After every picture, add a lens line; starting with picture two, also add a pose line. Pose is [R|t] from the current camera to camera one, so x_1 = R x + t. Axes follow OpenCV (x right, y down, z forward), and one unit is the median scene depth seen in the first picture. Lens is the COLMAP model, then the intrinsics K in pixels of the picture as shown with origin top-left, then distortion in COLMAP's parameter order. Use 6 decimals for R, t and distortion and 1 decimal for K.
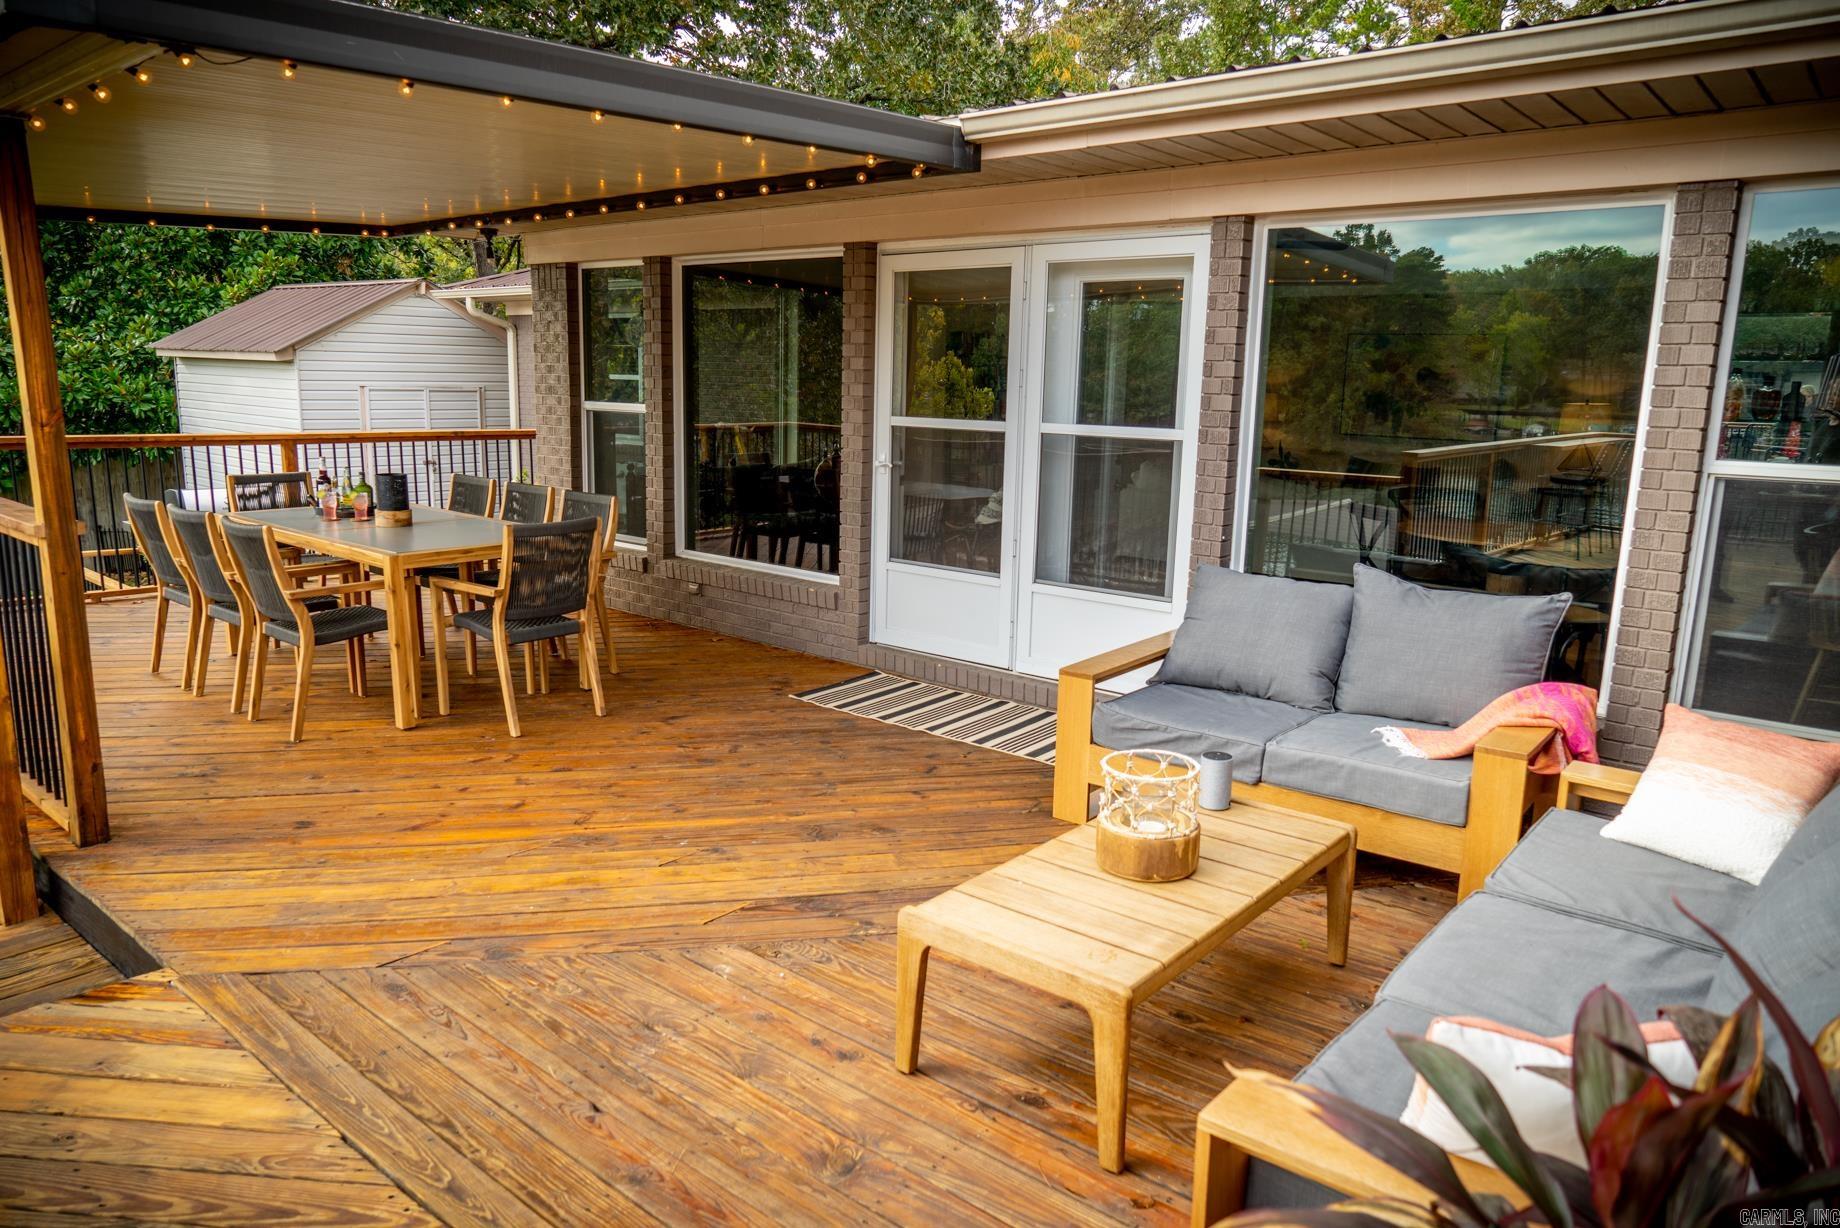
lens RADIAL K [[1200.2, 0, 920.0], [0, 1200.2, 614.0], [0, 0, 1]] dist [-0.001223, 0.001047]
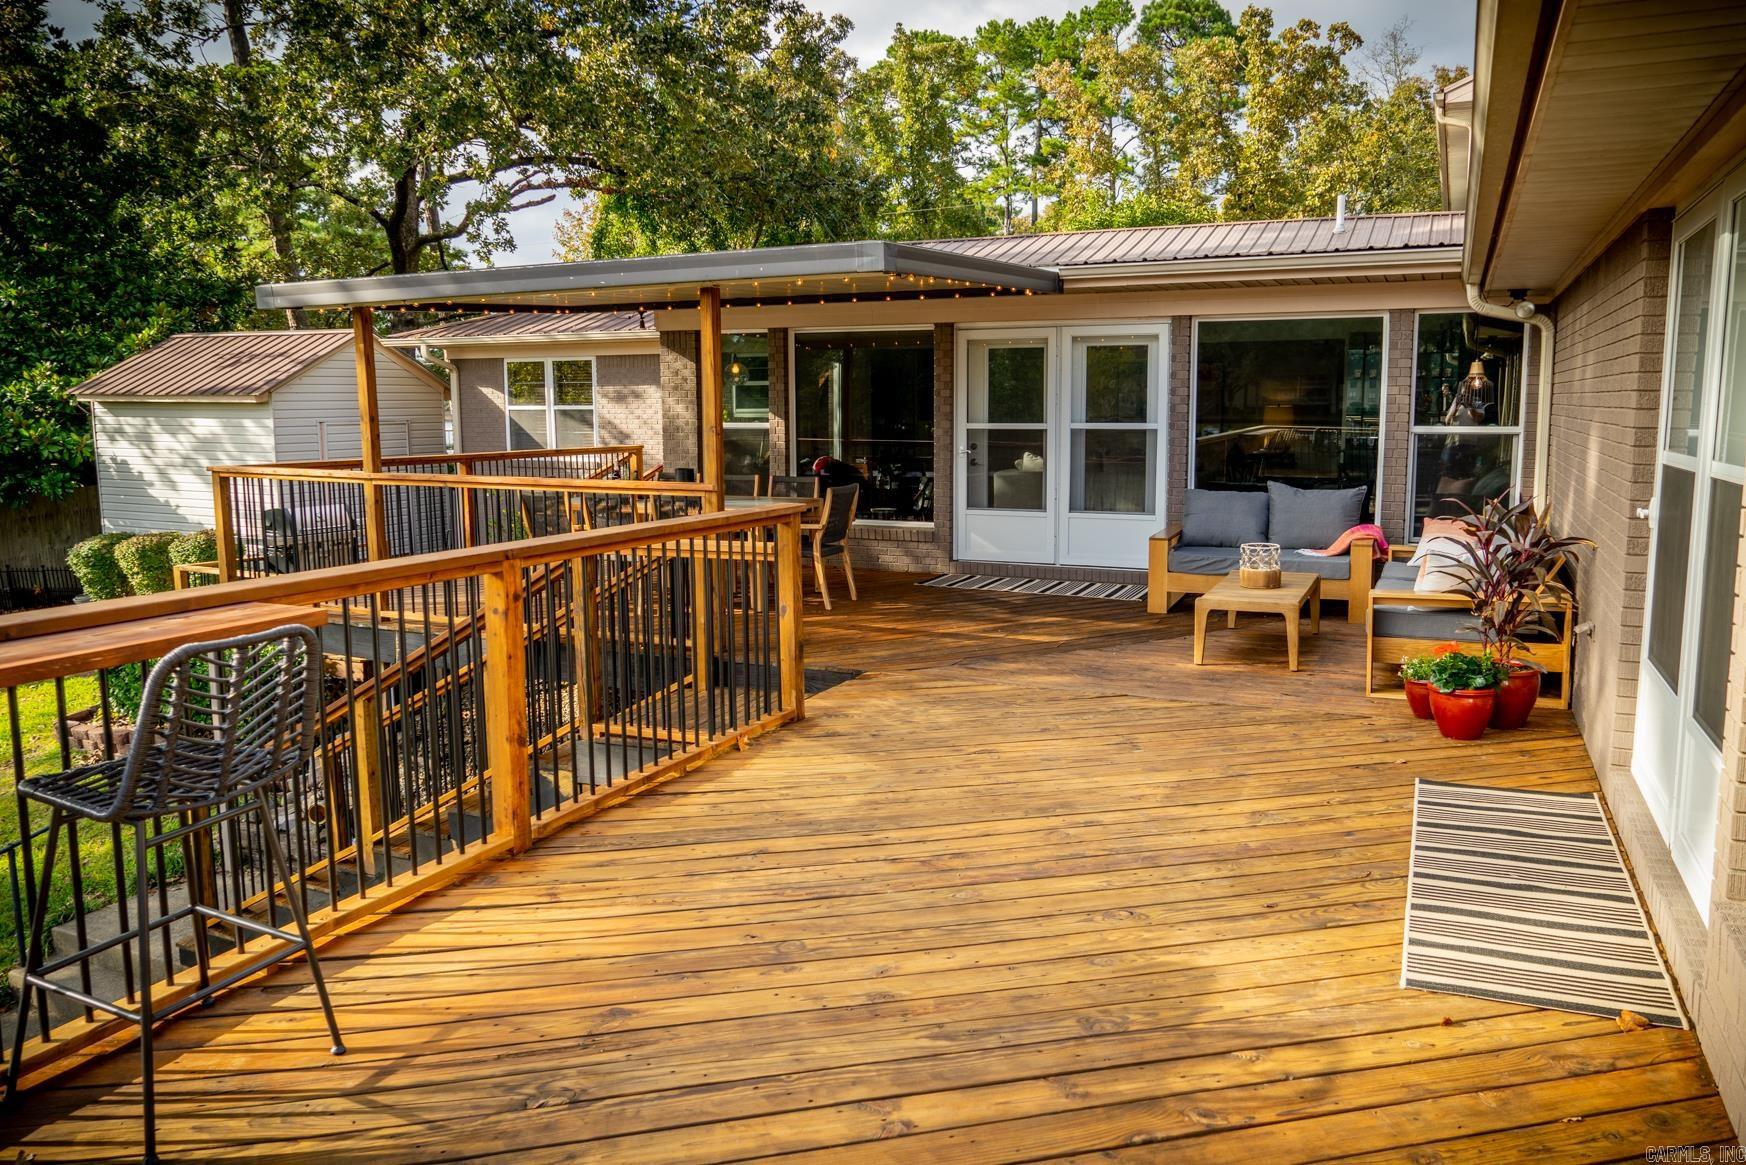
lens RADIAL K [[1166.5, 0, 873.0], [0, 1166.5, 582.5], [0, 0, 1]] dist [-0.004430, 0.002451]
pose [[0.961469, -0.069353, 0.266020, -0.681818], [0.079417, 0.996469, -0.027248, 0.107667], [-0.263191, 0.047325, 0.963582, -0.622086]]
